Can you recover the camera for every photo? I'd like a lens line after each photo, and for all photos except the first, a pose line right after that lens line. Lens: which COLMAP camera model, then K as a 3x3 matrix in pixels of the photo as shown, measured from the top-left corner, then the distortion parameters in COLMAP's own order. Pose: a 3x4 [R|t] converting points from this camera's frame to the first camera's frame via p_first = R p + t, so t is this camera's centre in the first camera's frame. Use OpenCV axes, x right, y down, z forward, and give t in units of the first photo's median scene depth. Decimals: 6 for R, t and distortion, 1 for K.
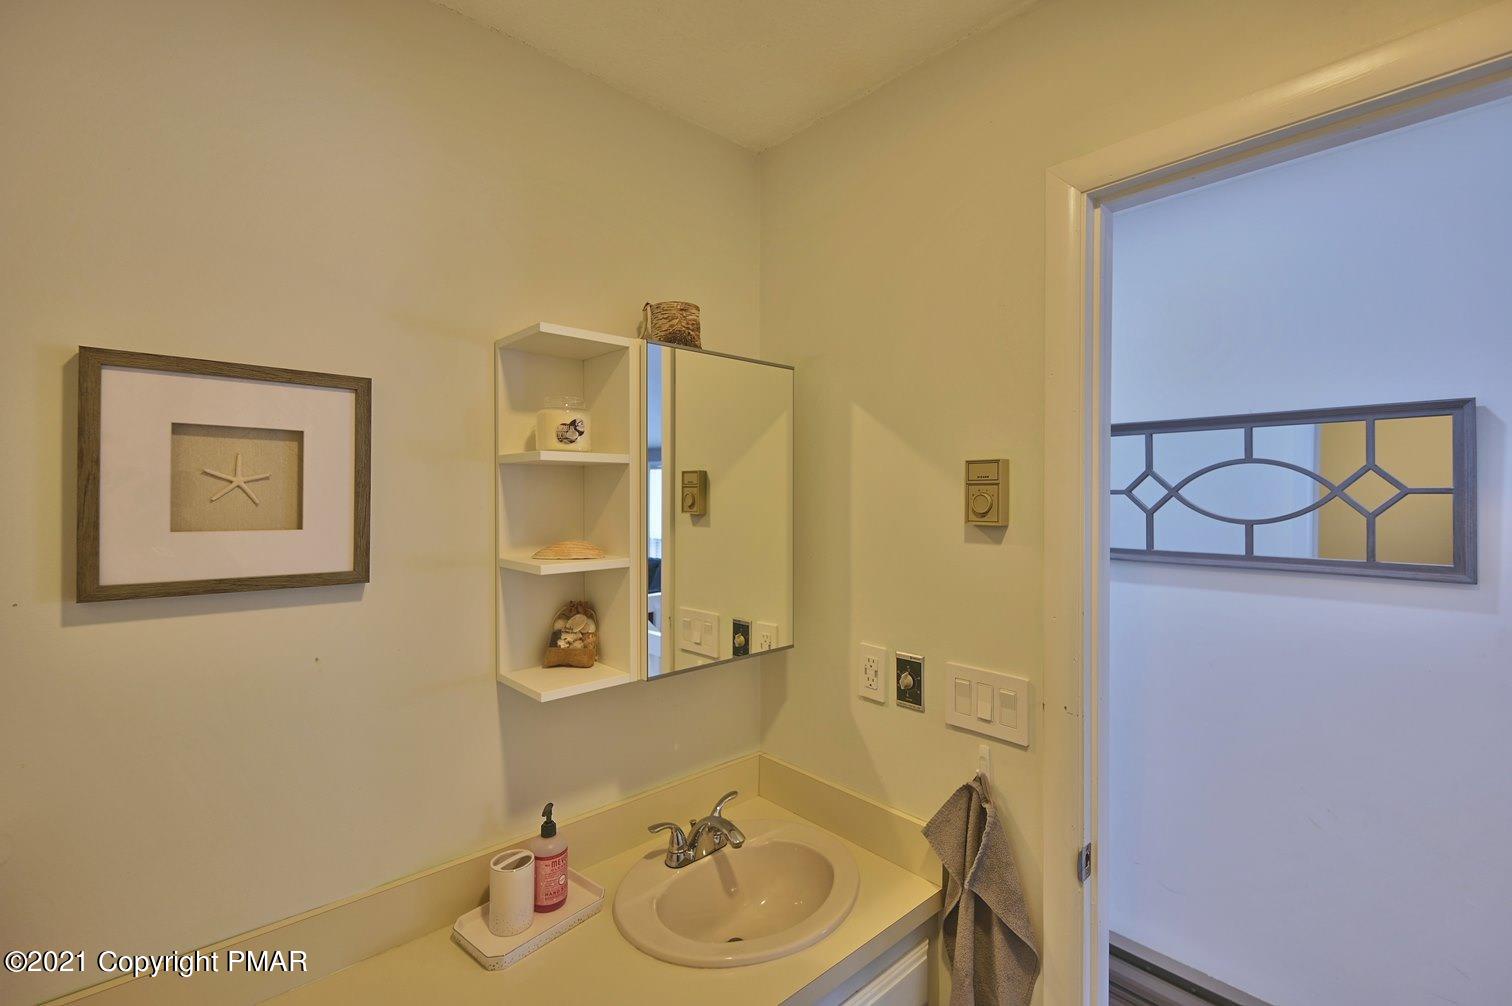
lens RADIAL K [[690.7, 0, 756.6], [0, 690.7, 495.4], [0, 0, 1]] dist [0.000957, 0.001283]
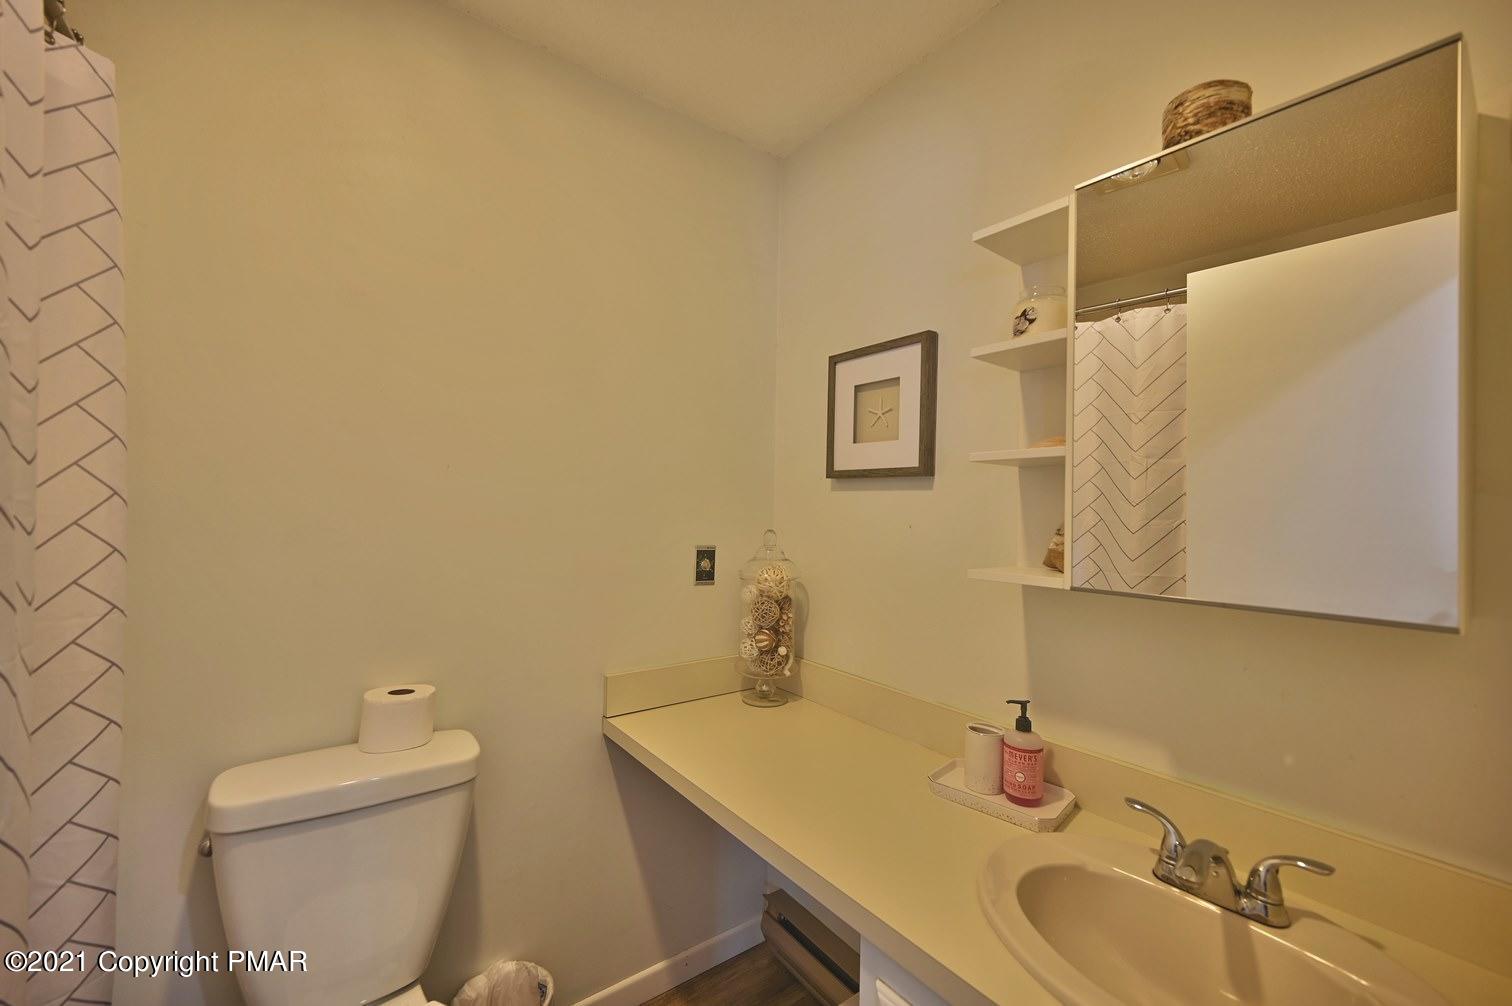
lens RADIAL K [[596.4, 0, 760.4], [0, 596.4, 504.8], [0, 0, 1]] dist [-0.003021, 0.000807]
pose [[-0.097062, -0.013185, -0.995191, 0.696486], [-0.030007, 0.999496, -0.010316, 0.214258], [0.994826, 0.028862, -0.097408, 0.806912]]
